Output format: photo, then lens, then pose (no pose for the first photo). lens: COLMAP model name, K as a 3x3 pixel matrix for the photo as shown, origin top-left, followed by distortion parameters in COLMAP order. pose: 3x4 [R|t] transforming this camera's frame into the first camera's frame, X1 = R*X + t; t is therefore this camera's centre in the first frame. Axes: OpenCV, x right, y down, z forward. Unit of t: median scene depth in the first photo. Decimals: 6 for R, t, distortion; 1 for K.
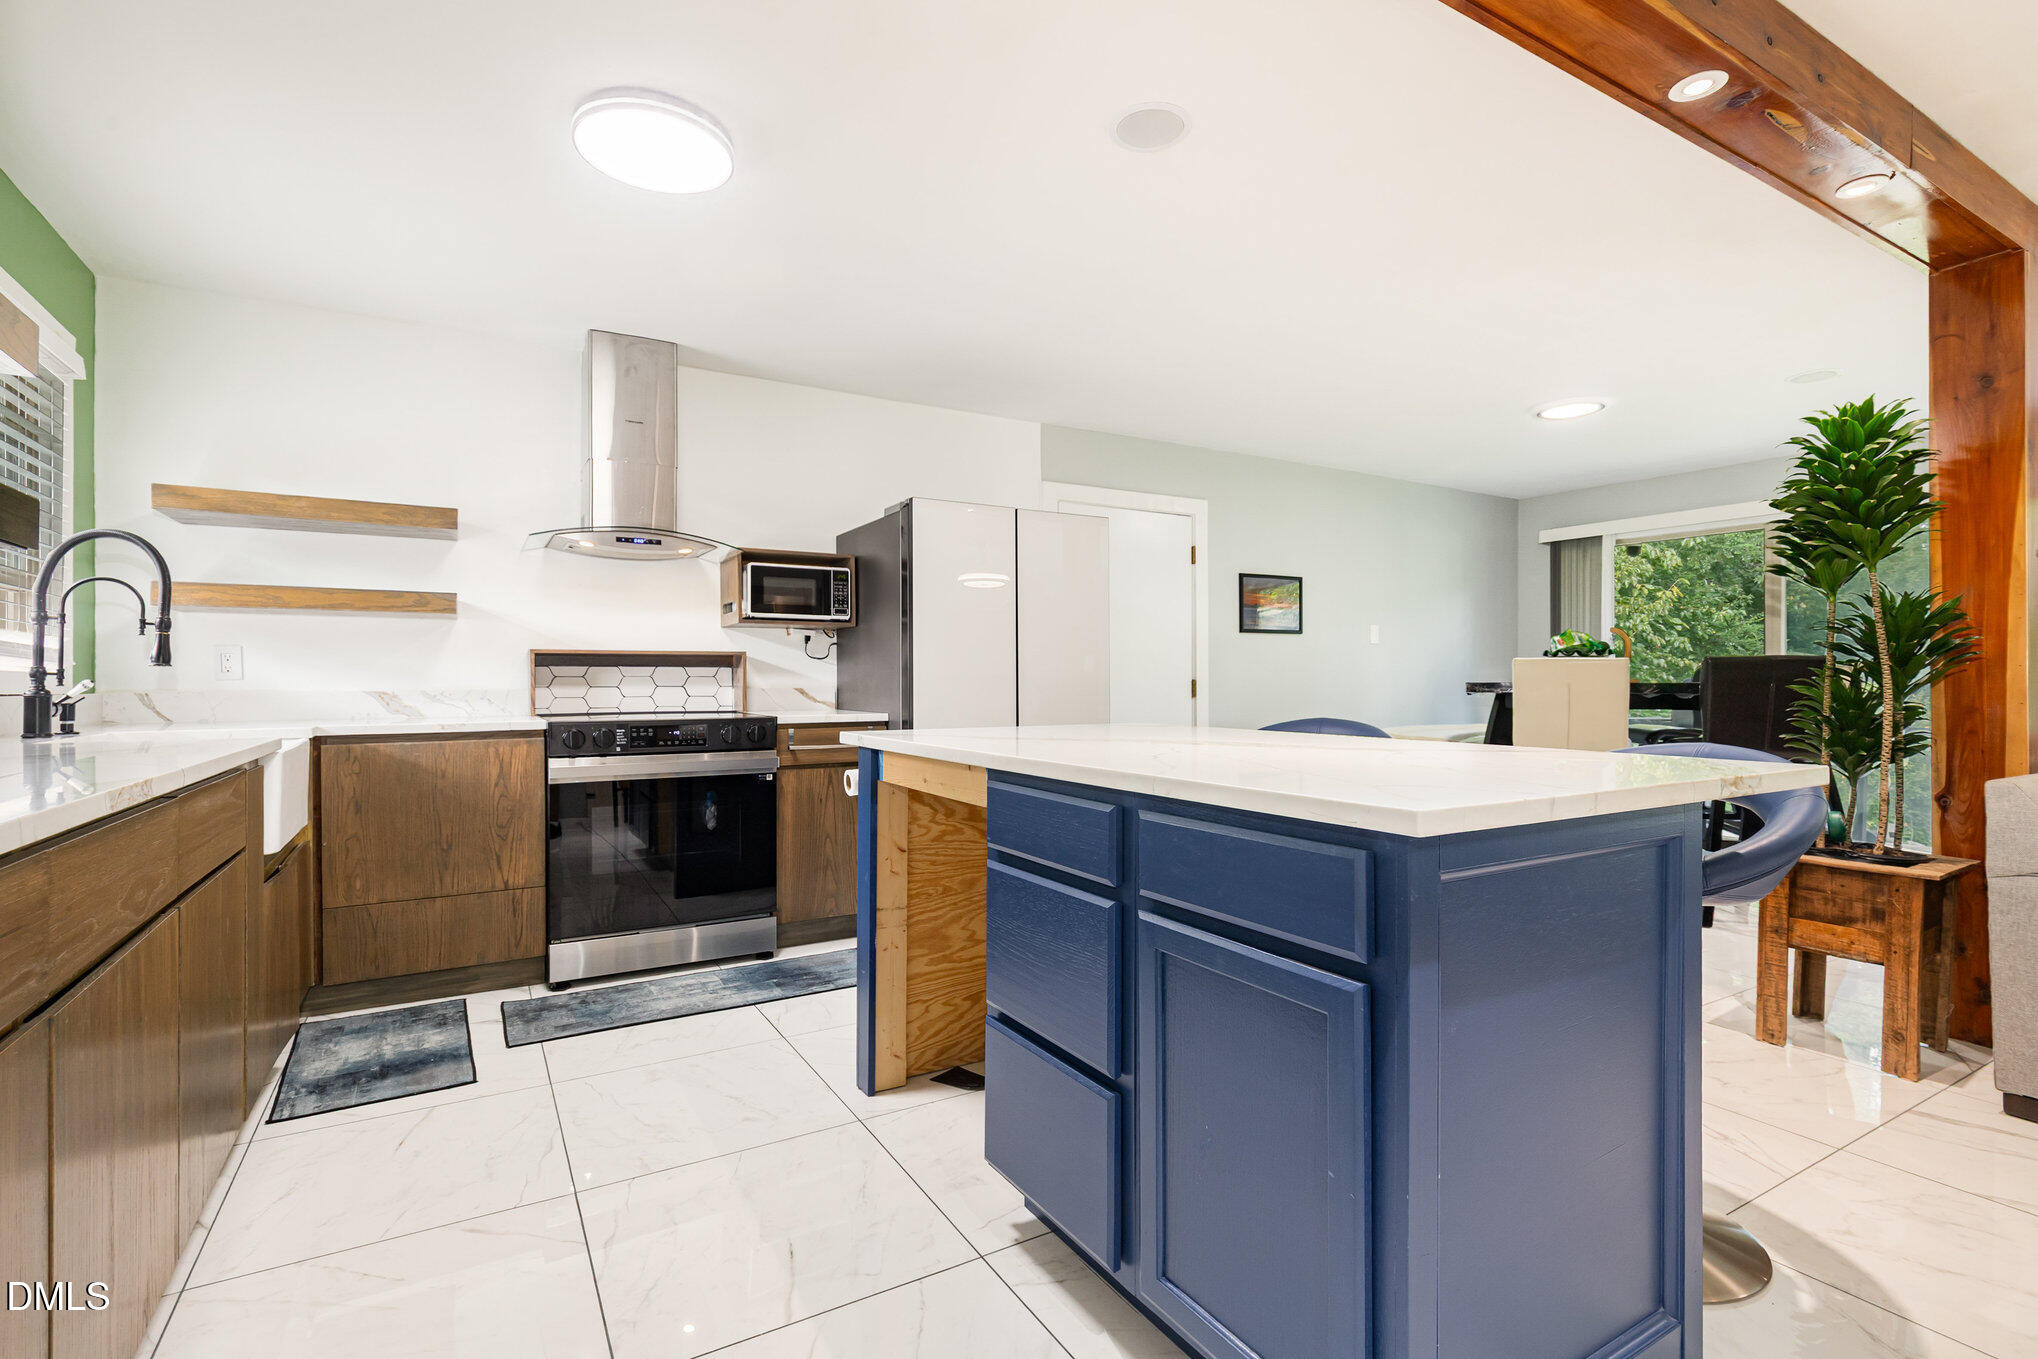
lens RADIAL K [[942.8, 0, 1012.6], [0, 942.8, 685.1], [0, 0, 1]] dist [0.000195, 0.000122]
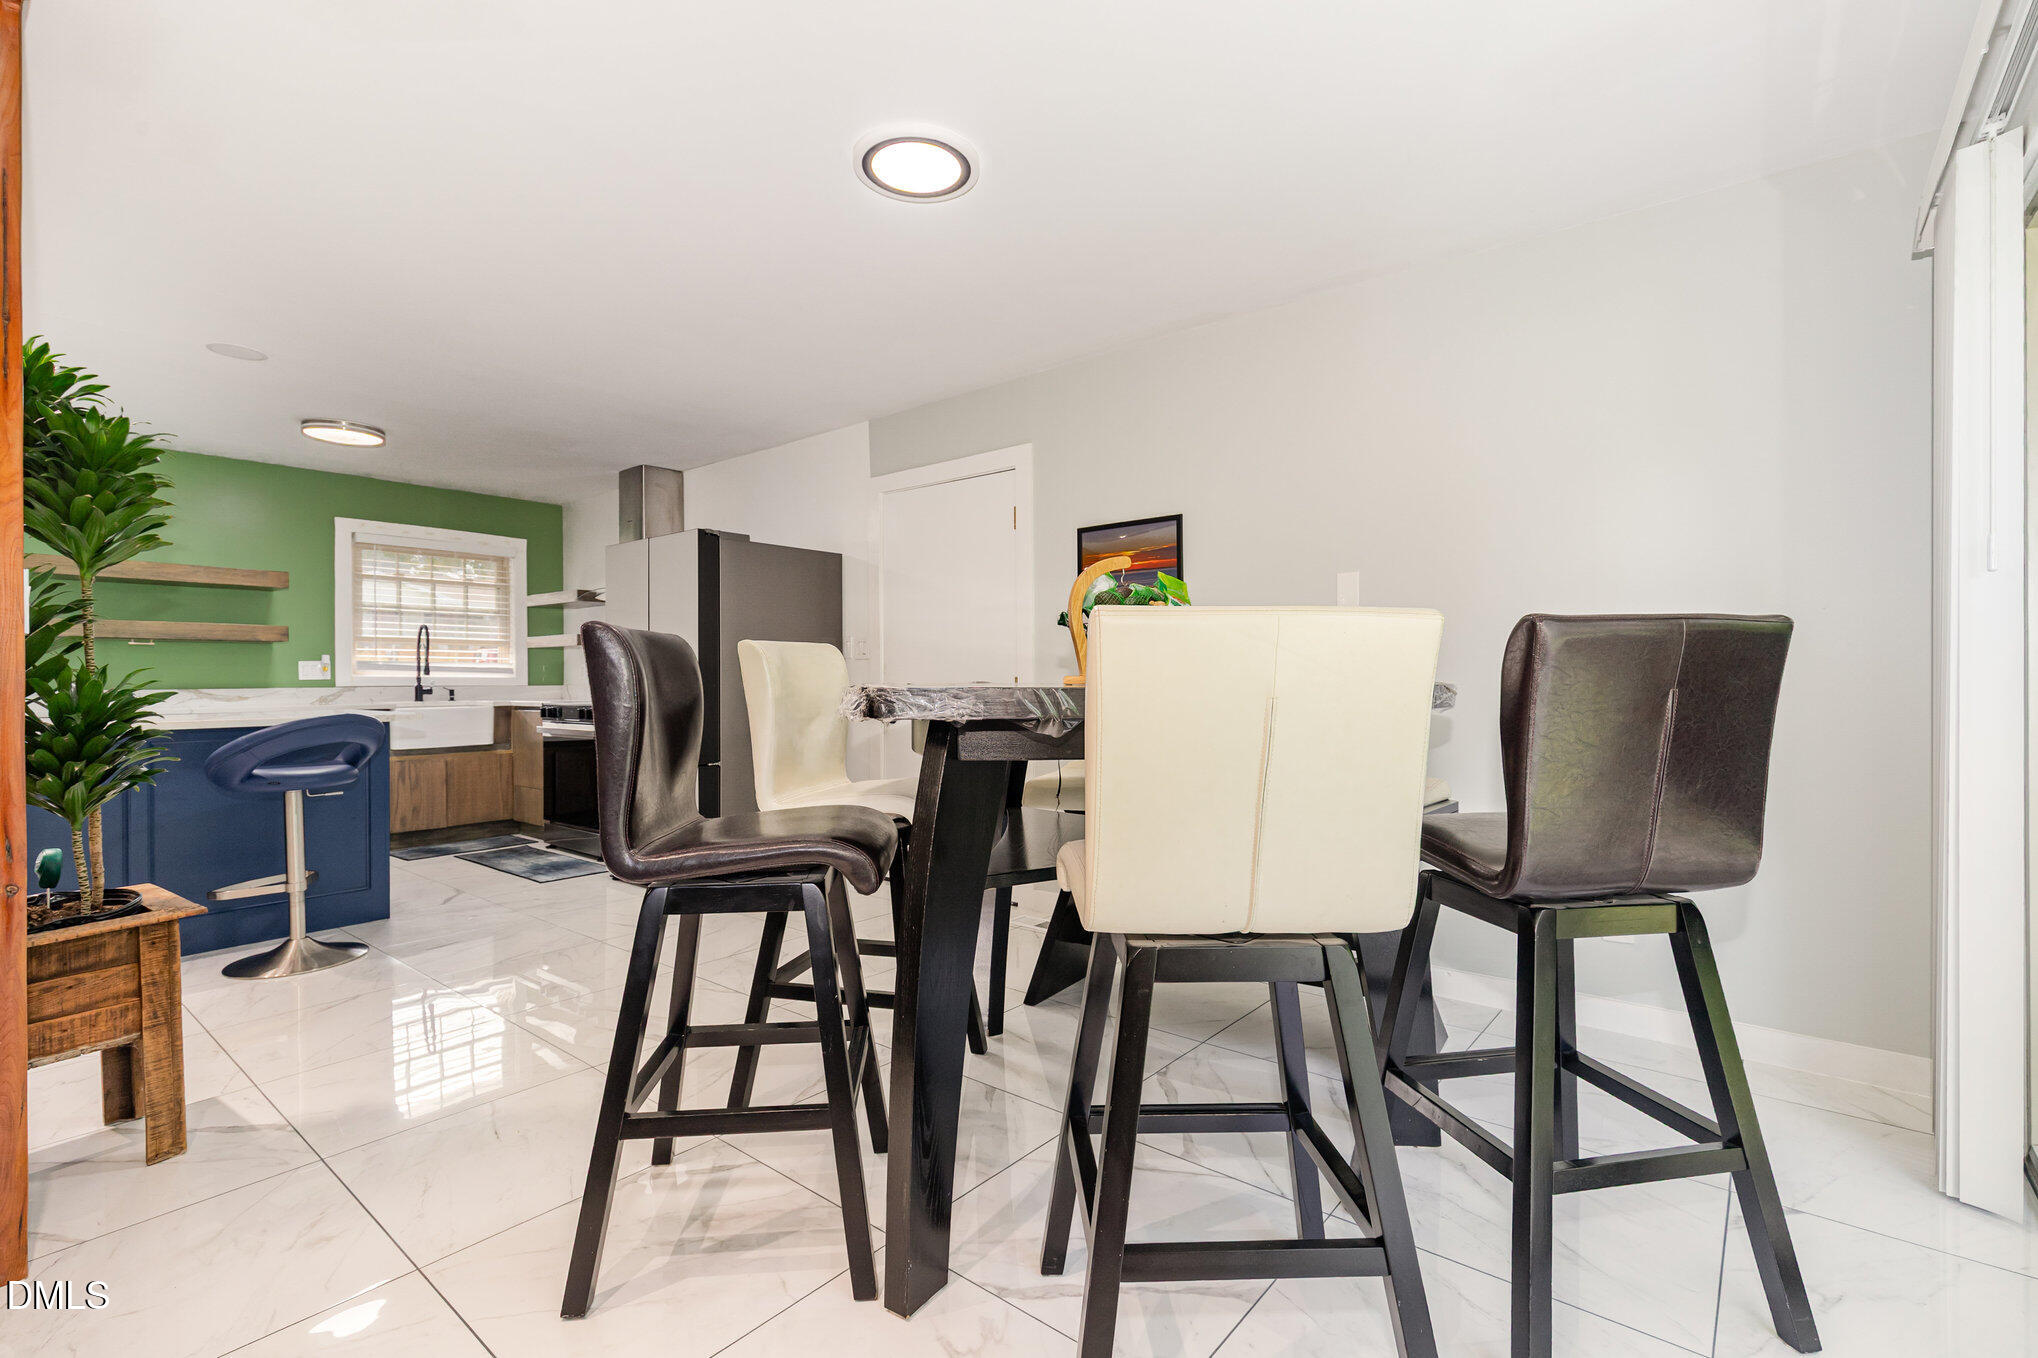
lens RADIAL K [[942.8, 0, 1021.3], [0, 942.8, 675.6], [0, 0, 1]] dist [0.000195, 0.000122]
pose [[0.336786, -0.000487, -0.941581, 1.874619], [0.002036, 0.999998, 0.000211, -0.014809], [0.941579, -0.001988, 0.336786, 1.492885]]
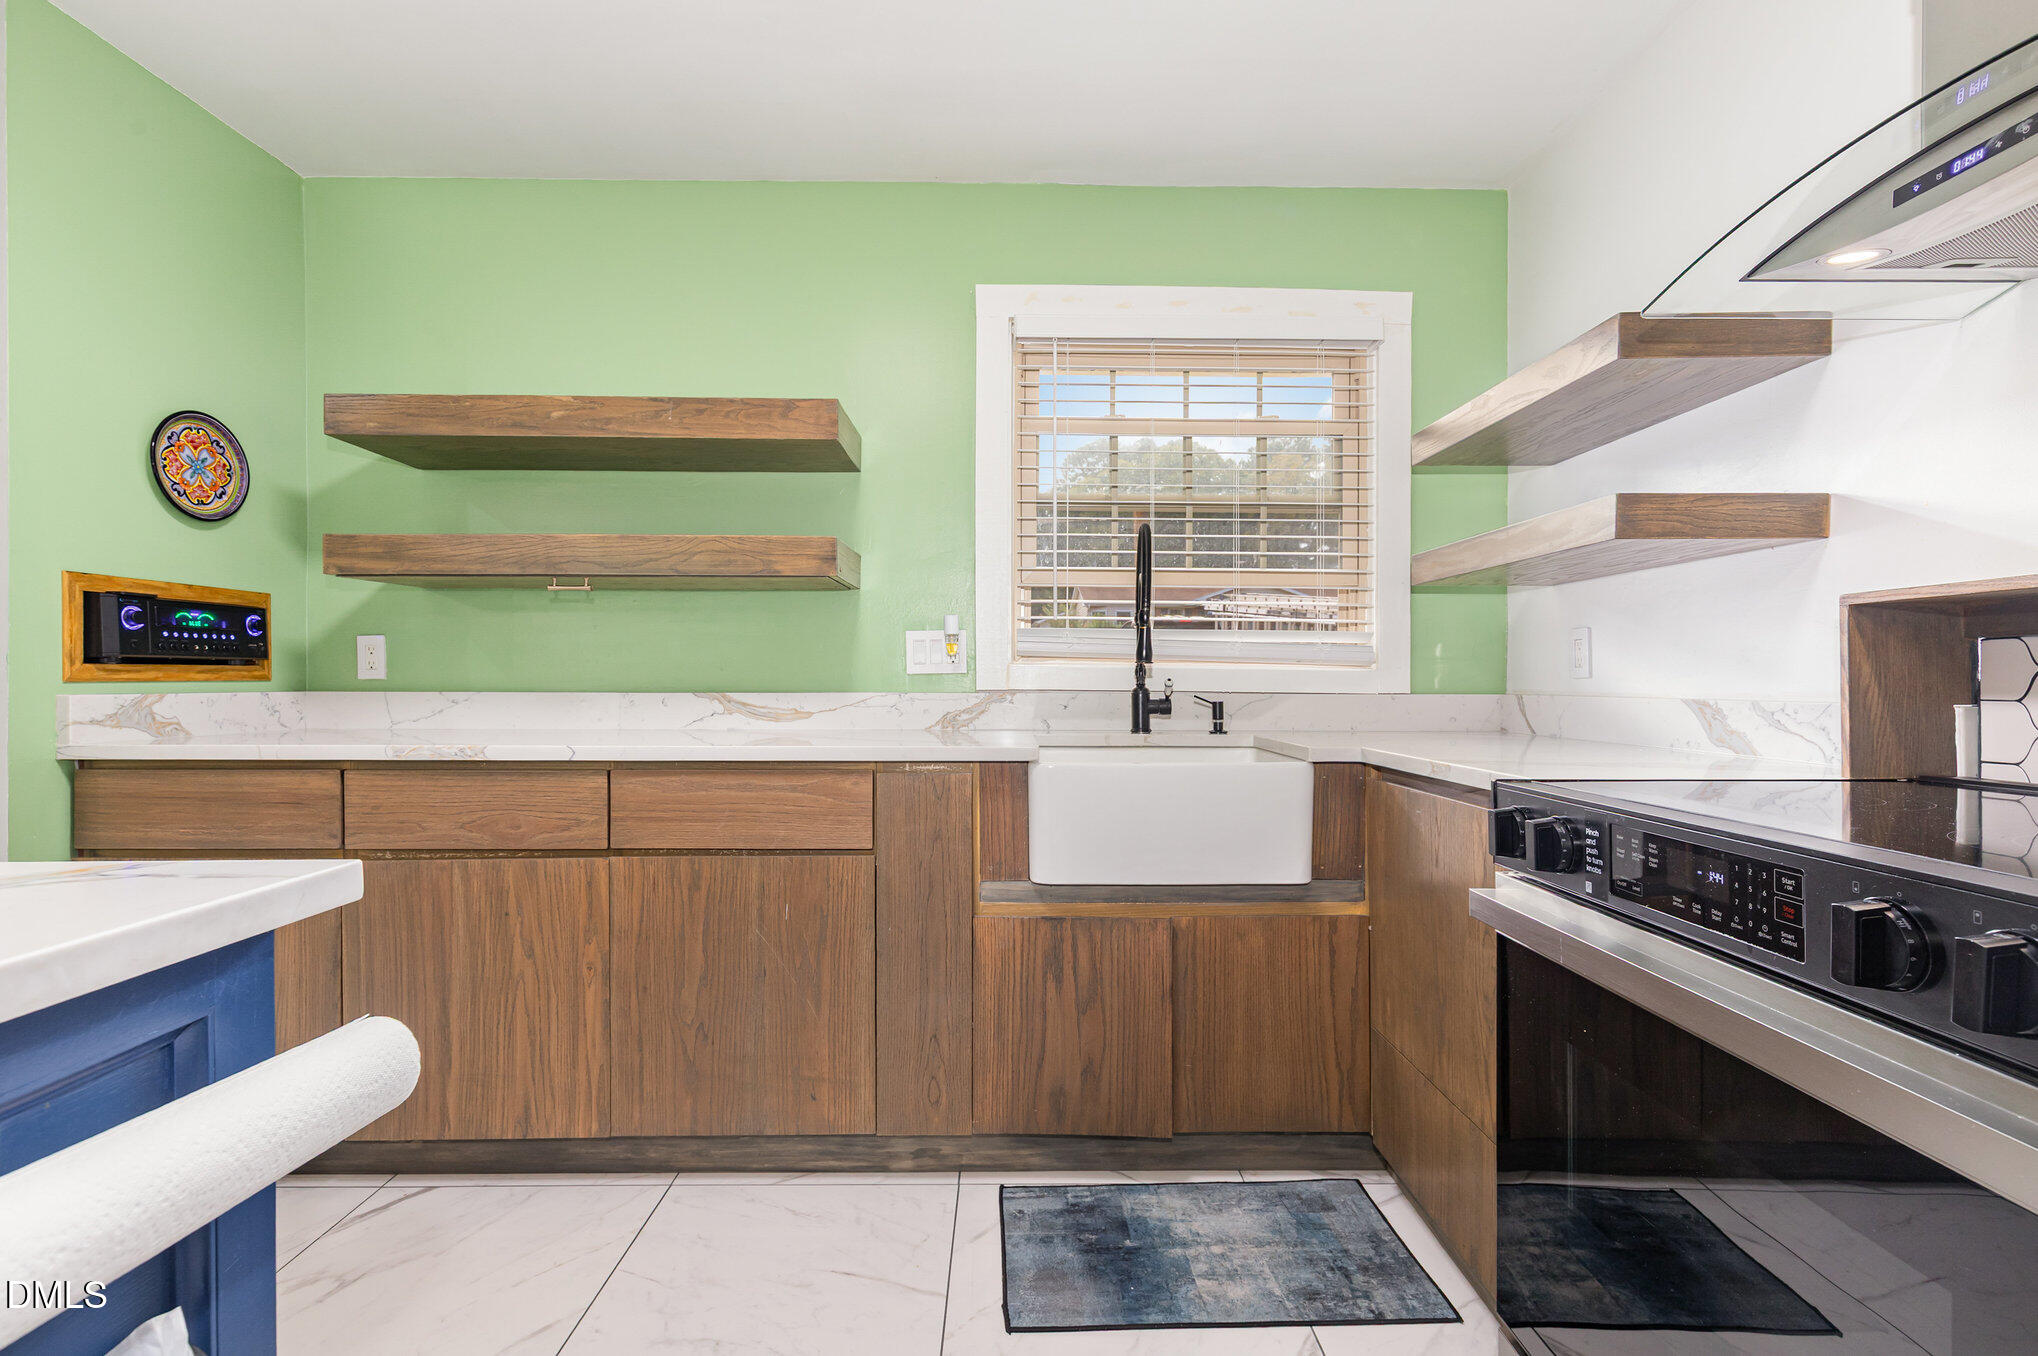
lens RADIAL K [[942.8, 0, 999.4], [0, 942.8, 679.1], [0, 0, 1]] dist [0.000195, 0.000122]
pose [[-0.511818, 0.005335, -0.859077, -0.035914], [-0.002322, 0.999968, 0.007593, -0.010188], [0.859091, 0.005881, -0.511790, 1.208620]]
